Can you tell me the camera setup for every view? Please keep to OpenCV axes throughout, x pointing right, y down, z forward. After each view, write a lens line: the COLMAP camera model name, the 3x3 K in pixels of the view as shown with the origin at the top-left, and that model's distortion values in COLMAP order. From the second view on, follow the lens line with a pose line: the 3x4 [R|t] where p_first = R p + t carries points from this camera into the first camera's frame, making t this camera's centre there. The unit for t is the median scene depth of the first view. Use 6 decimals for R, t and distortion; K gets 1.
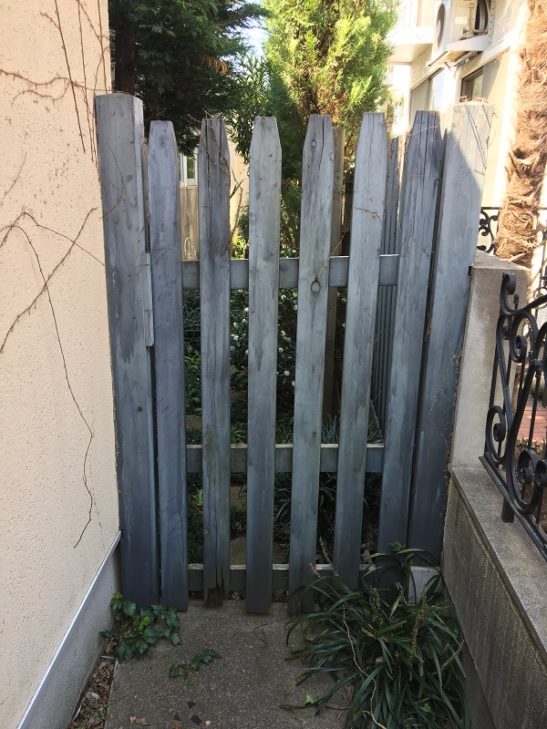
lens RADIAL K [[607.7, 0, 239.8], [0, 607.7, 365.0], [0, 0, 1]] dist [0.004362, -0.009960]
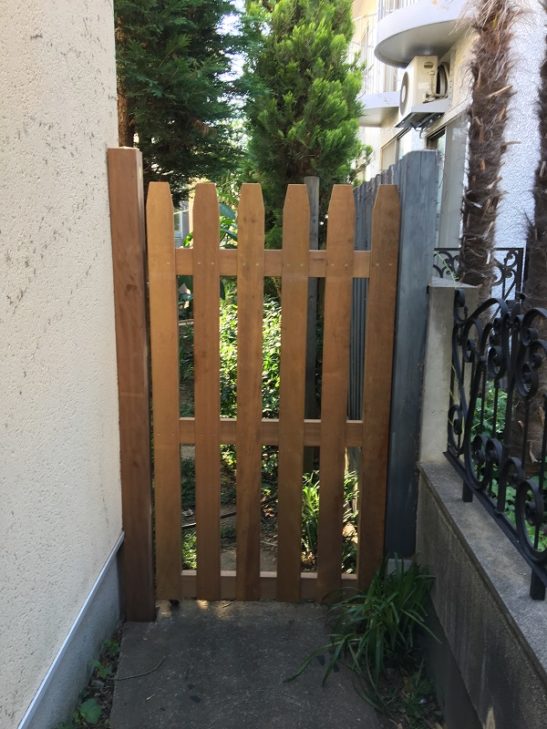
lens RADIAL K [[607.7, 0, 239.8], [0, 607.7, 365.0], [0, 0, 1]] dist [0.004362, -0.009960]
pose [[0.999439, -0.010399, 0.031843, -0.022488], [0.013051, 0.996358, -0.084264, 0.082198], [-0.030851, 0.084632, 0.995935, -0.141454]]
